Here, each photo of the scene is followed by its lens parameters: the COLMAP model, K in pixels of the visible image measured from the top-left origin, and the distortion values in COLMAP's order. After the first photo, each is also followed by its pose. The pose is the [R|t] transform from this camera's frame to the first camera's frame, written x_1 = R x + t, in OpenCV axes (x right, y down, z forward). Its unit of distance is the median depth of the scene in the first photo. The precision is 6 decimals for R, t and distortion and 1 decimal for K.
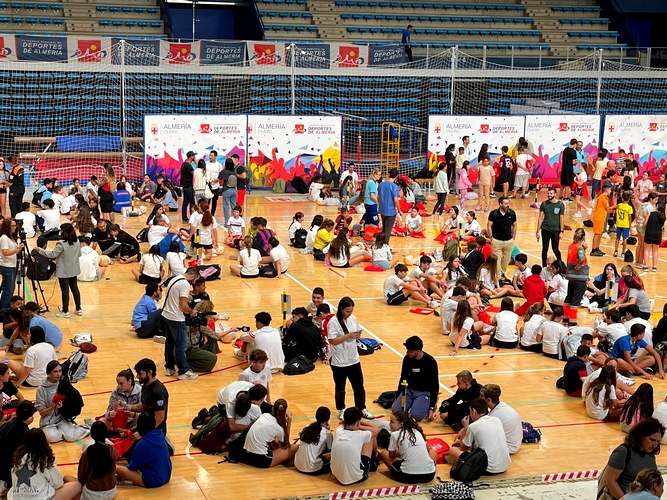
lens RADIAL K [[1269.0, 0, 333.3], [0, 1269.0, 250.1], [0, 0, 1]] dist [0.001228, 0.000000]
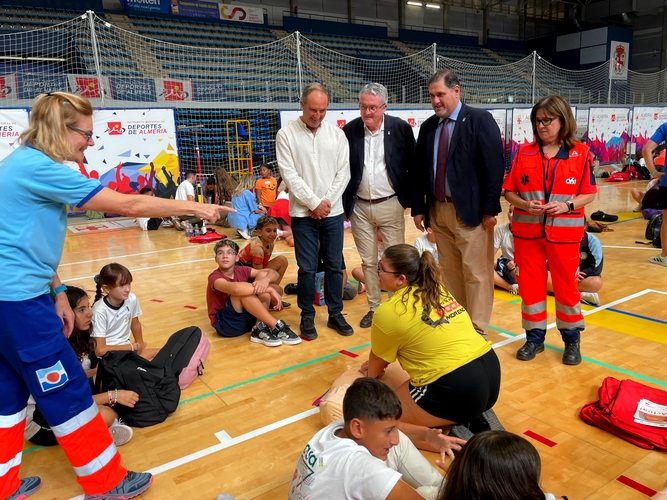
lens RADIAL K [[536.1, 0, 332.2], [0, 536.1, 251.7], [0, 0, 1]] dist [0.010208, 0.005957]
pose [[0.954682, -0.119782, 0.272460, -0.000237], [0.112586, 0.992756, 0.041953, -0.023874], [-0.275512, -0.009377, 0.961252, 0.664589]]
